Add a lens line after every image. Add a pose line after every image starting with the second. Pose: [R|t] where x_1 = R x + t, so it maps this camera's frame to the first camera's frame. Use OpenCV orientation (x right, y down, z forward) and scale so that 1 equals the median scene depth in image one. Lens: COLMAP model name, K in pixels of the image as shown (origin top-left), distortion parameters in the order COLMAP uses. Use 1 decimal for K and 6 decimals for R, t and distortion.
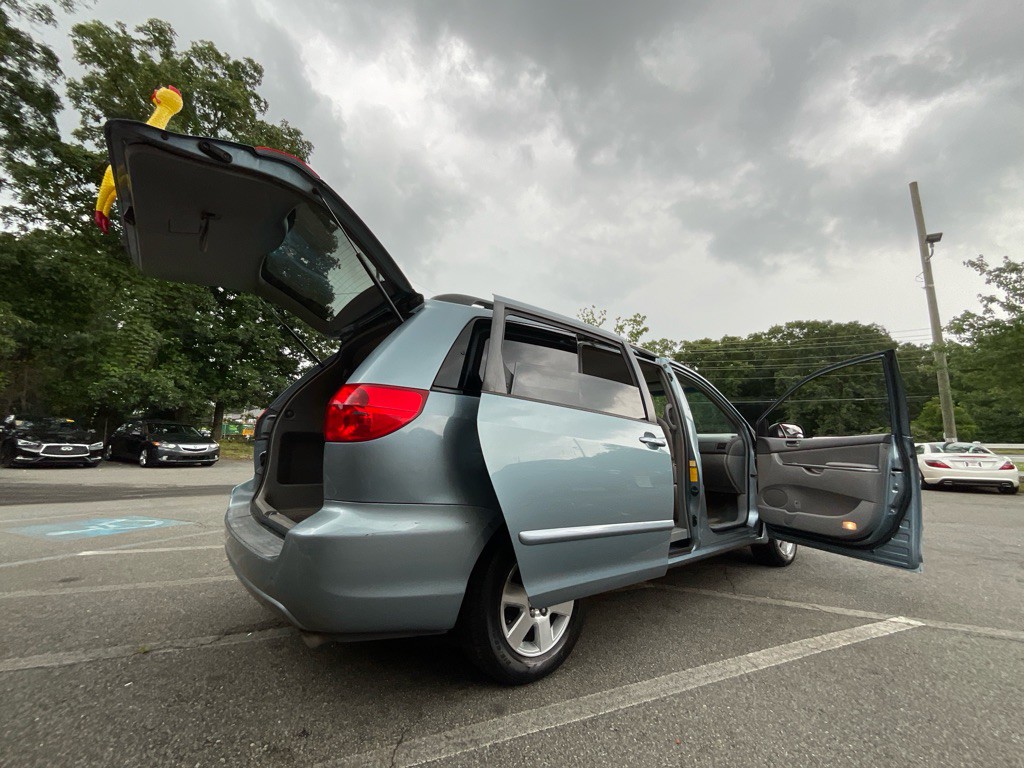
lens RADIAL K [[418.5, 0, 511.5], [0, 418.5, 385.0], [0, 0, 1]] dist [0.006568, -0.001693]
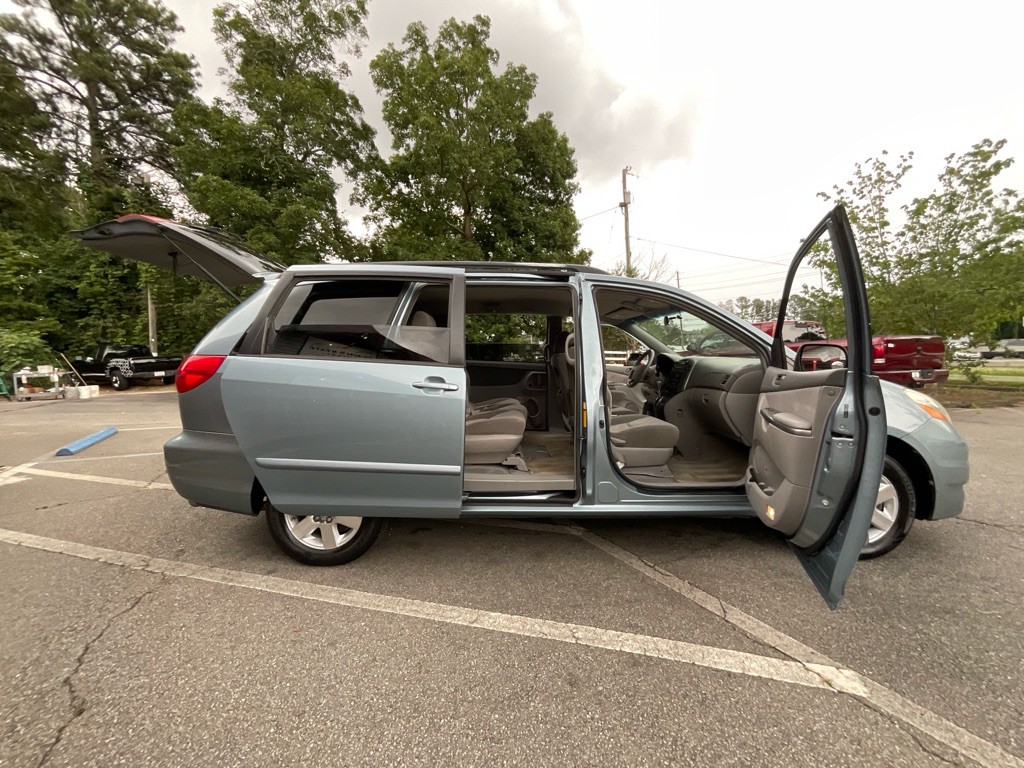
lens RADIAL K [[418.5, 0, 513.5], [0, 418.5, 383.7], [0, 0, 1]] dist [0.006568, -0.001693]
pose [[0.774904, 0.007175, -0.632039, 0.932426], [0.116562, 0.981164, 0.154048, 0.002952], [0.621239, -0.193045, 0.759471, 0.328998]]
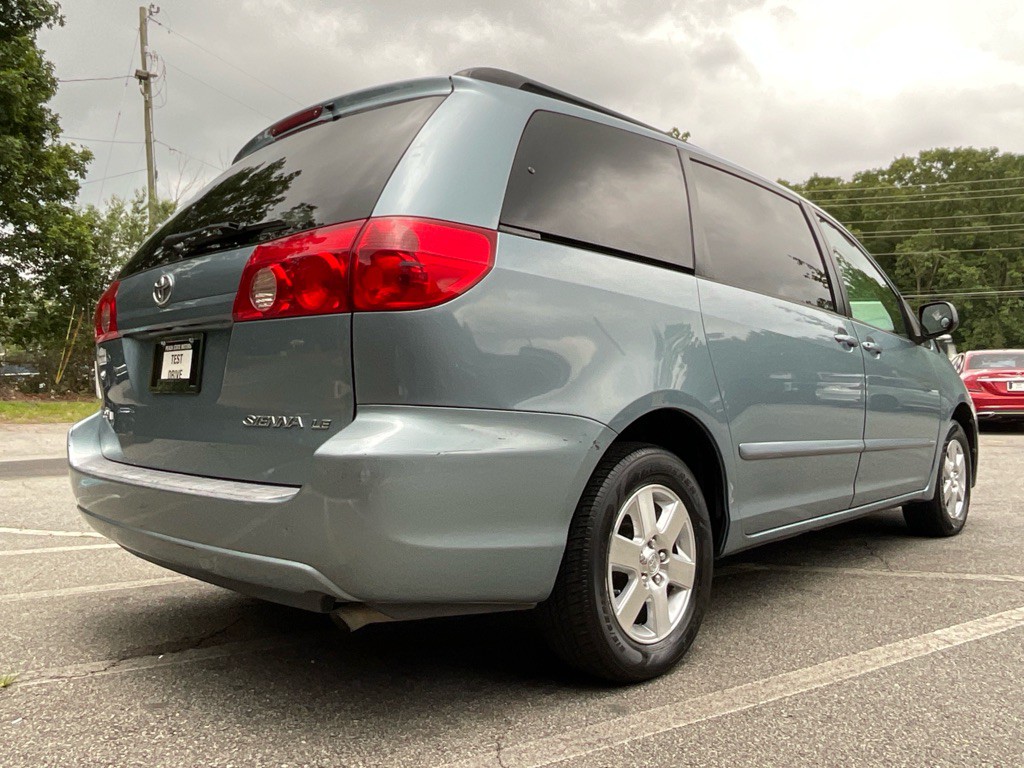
lens RADIAL K [[808.7, 0, 514.6], [0, 808.7, 385.5], [0, 0, 1]] dist [-0.018282, 0.006653]
pose [[0.991983, -0.028657, 0.123081, -0.204460], [0.011402, 0.990273, 0.138673, 0.046618], [-0.125857, -0.136158, 0.982660, -0.108340]]
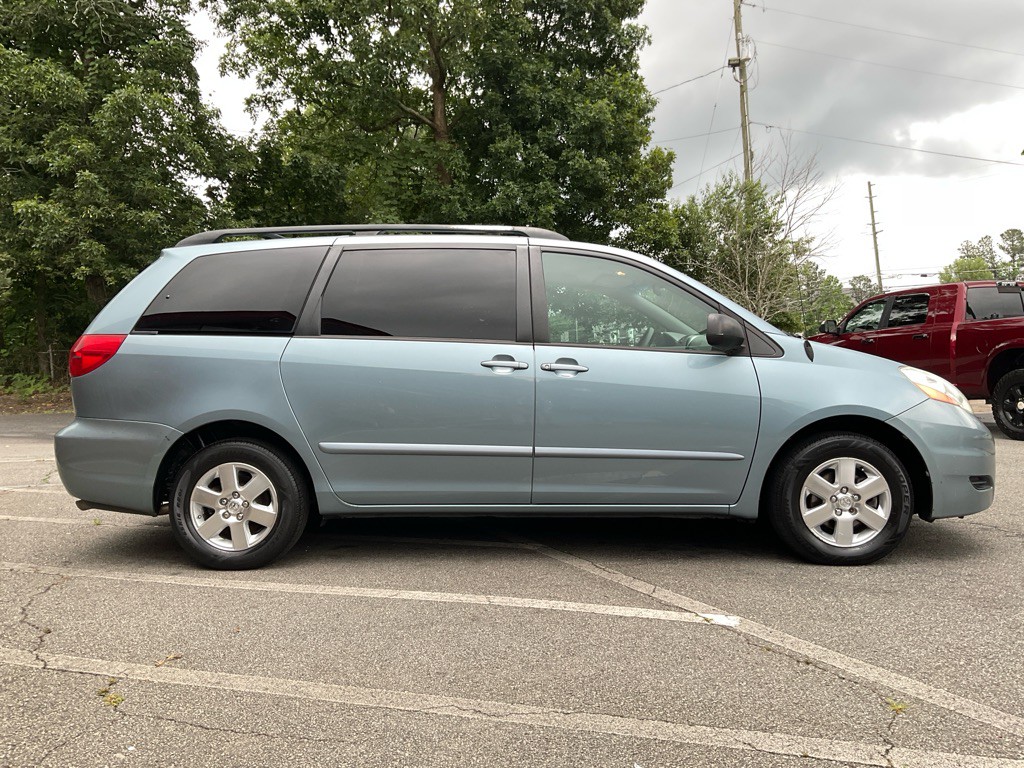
lens RADIAL K [[860.5, 0, 514.0], [0, 860.5, 385.5], [0, 0, 1]] dist [0.052200, -0.008096]
pose [[0.751765, -0.020879, -0.659101, 1.555250], [0.129361, 0.984747, 0.116353, 0.007958], [0.646619, -0.172732, 0.742999, -0.140911]]
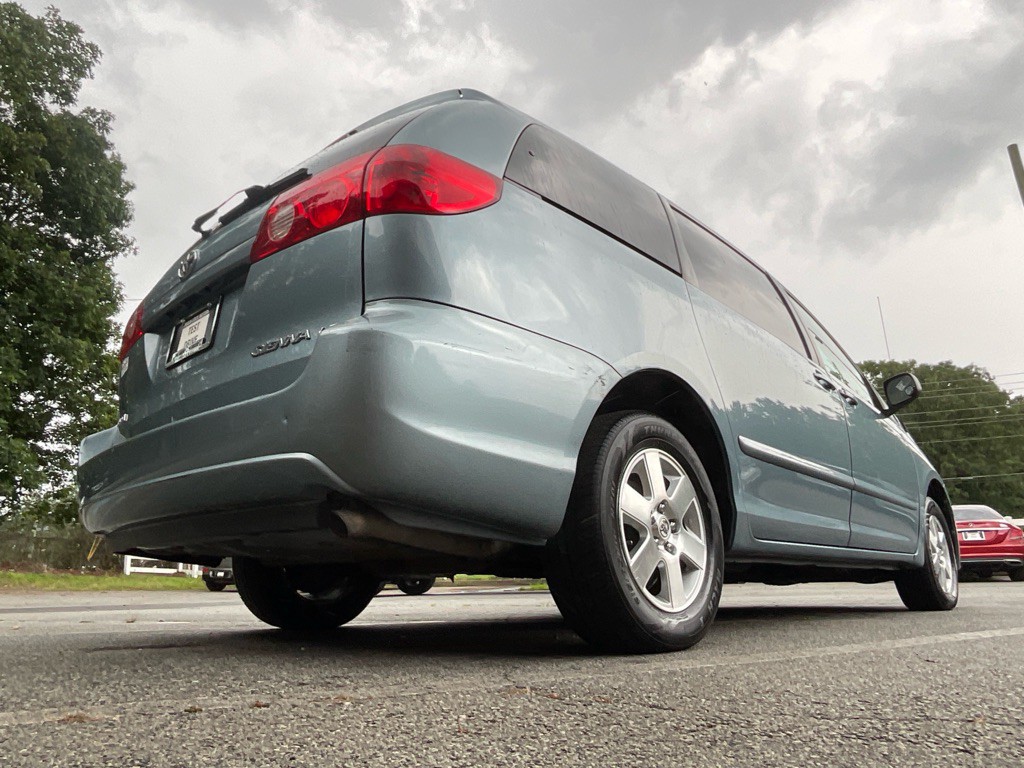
lens RADIAL K [[710.0, 0, 516.7], [0, 710.0, 383.3], [0, 0, 1]] dist [-0.011721, 0.008733]
pose [[0.990450, -0.004272, 0.137805, -0.209341], [0.022577, 0.991054, -0.131541, 0.306210], [-0.136010, 0.133396, 0.981686, -0.024243]]
